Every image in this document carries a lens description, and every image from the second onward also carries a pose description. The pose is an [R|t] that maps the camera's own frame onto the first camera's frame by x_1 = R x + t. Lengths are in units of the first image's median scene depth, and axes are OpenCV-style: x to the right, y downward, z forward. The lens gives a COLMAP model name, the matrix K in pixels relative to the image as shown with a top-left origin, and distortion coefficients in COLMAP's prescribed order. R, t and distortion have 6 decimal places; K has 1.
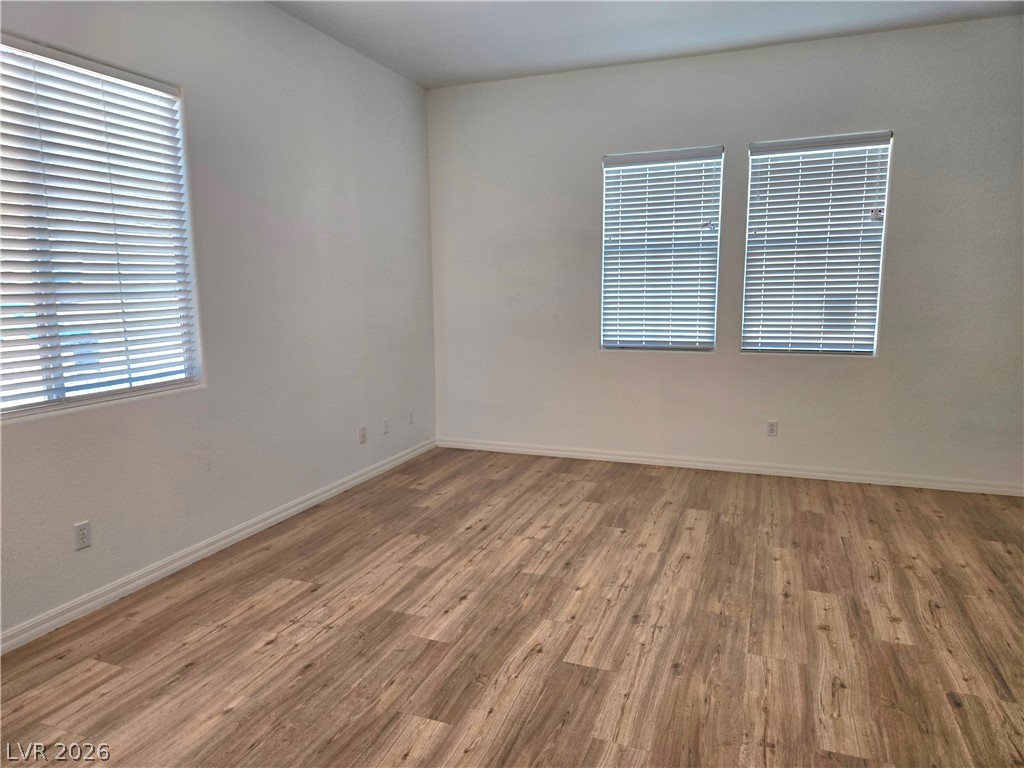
lens RADIAL K [[683.7, 0, 504.2], [0, 683.7, 384.6], [0, 0, 1]] dist [0.080366, -0.066602]
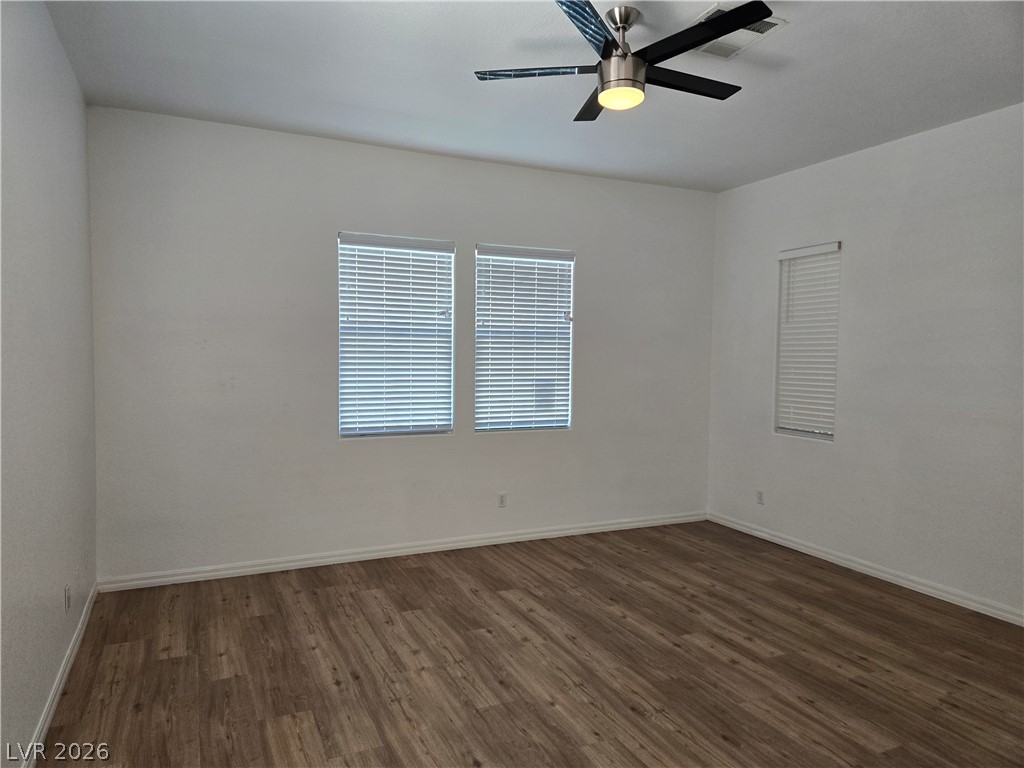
lens RADIAL K [[683.7, 0, 506.8], [0, 683.7, 390.5], [0, 0, 1]] dist [0.080366, -0.066602]
pose [[0.697214, -0.022407, 0.716513, -0.414415], [0.084929, 0.995054, -0.051523, -0.057540], [-0.711814, 0.096775, 0.695669, 0.240468]]
